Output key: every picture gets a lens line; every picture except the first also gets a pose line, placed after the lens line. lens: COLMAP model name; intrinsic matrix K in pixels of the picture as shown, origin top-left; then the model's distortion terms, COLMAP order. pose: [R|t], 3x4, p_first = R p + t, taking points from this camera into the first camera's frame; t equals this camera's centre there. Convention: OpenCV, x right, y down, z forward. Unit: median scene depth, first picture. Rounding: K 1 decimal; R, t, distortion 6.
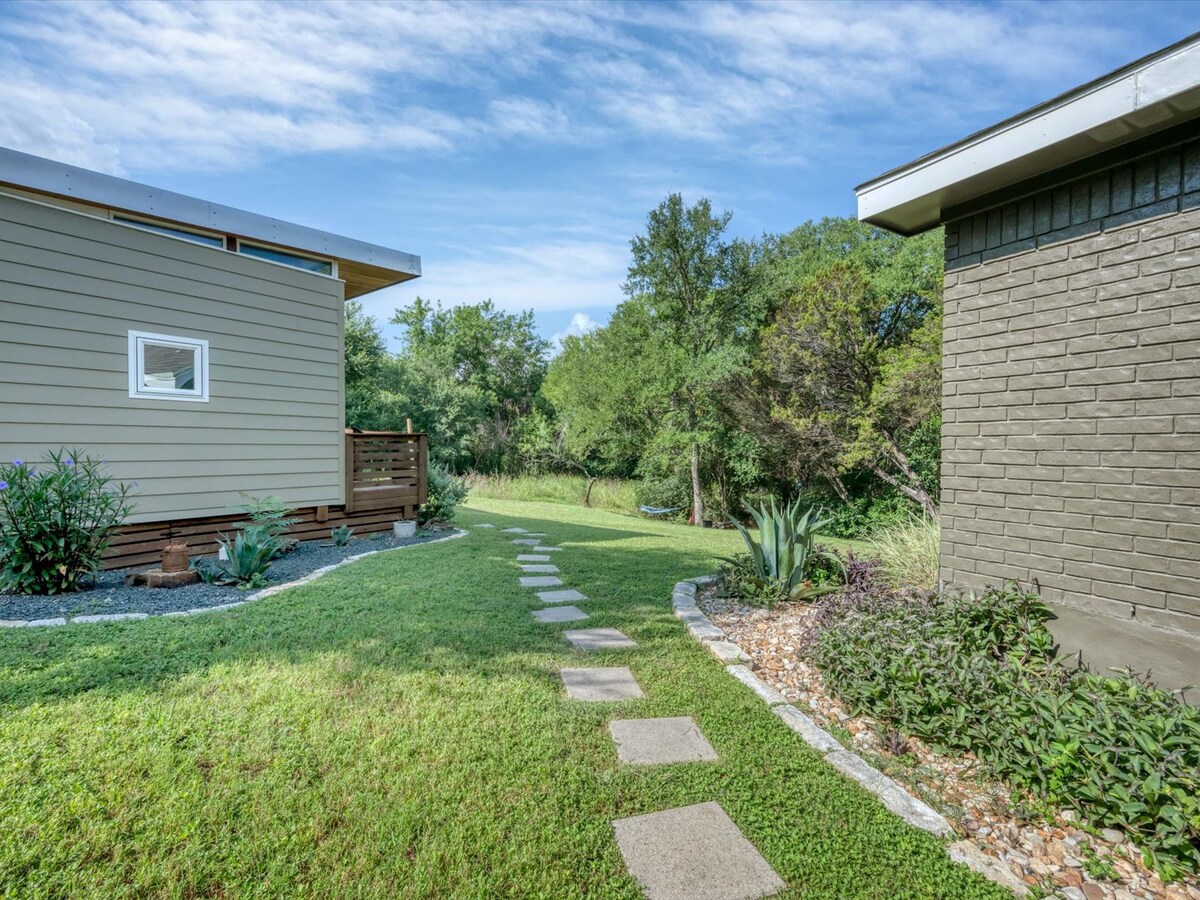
lens RADIAL K [[552.7, 0, 607.2], [0, 552.7, 474.9], [0, 0, 1]] dist [0.001618, -0.000096]
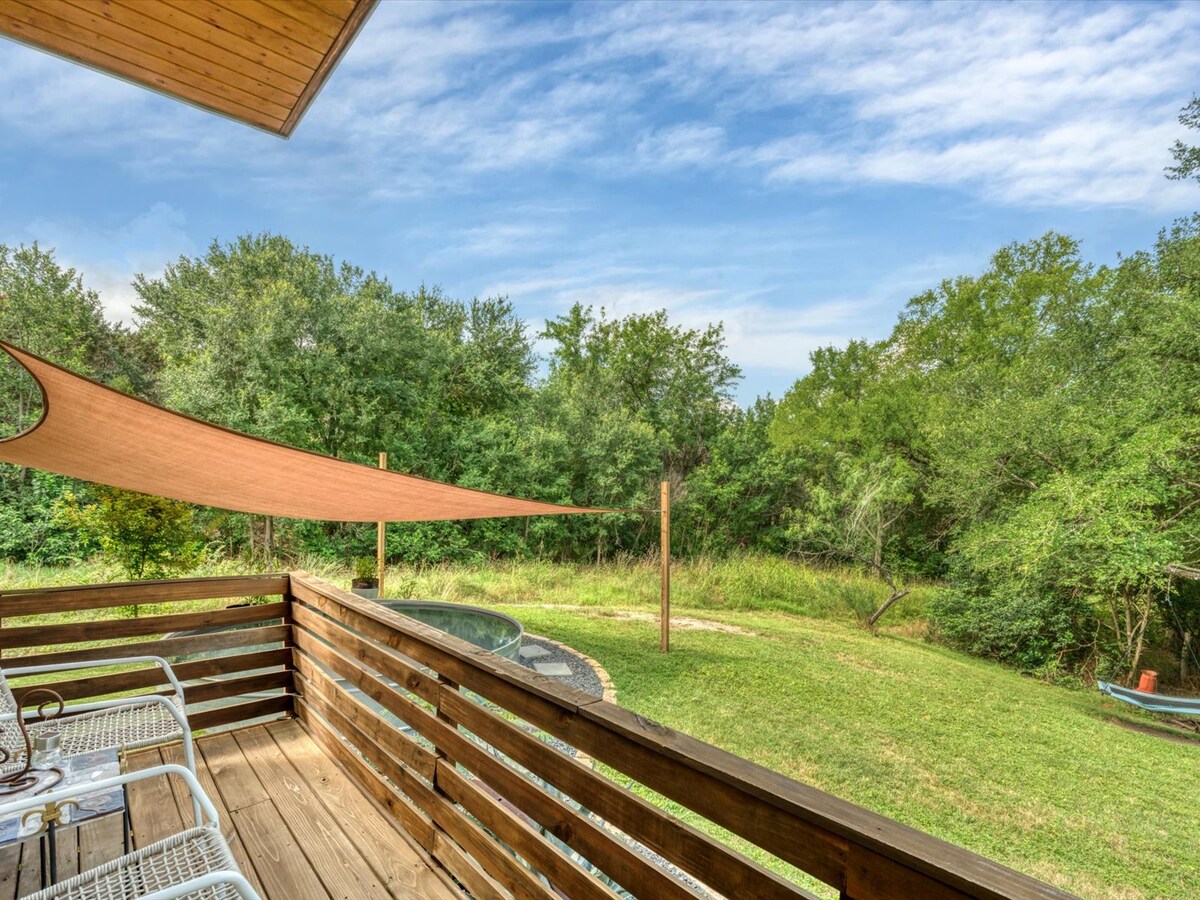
lens RADIAL K [[488.2, 0, 586.6], [0, 488.2, 509.1], [0, 0, 1]] dist [0.002823, 0.000146]
pose [[0.986771, 0.053188, -0.153149, -0.239474], [-0.053952, 0.998543, -0.000839, -0.049126], [0.152881, 0.009090, 0.988203, 0.397103]]
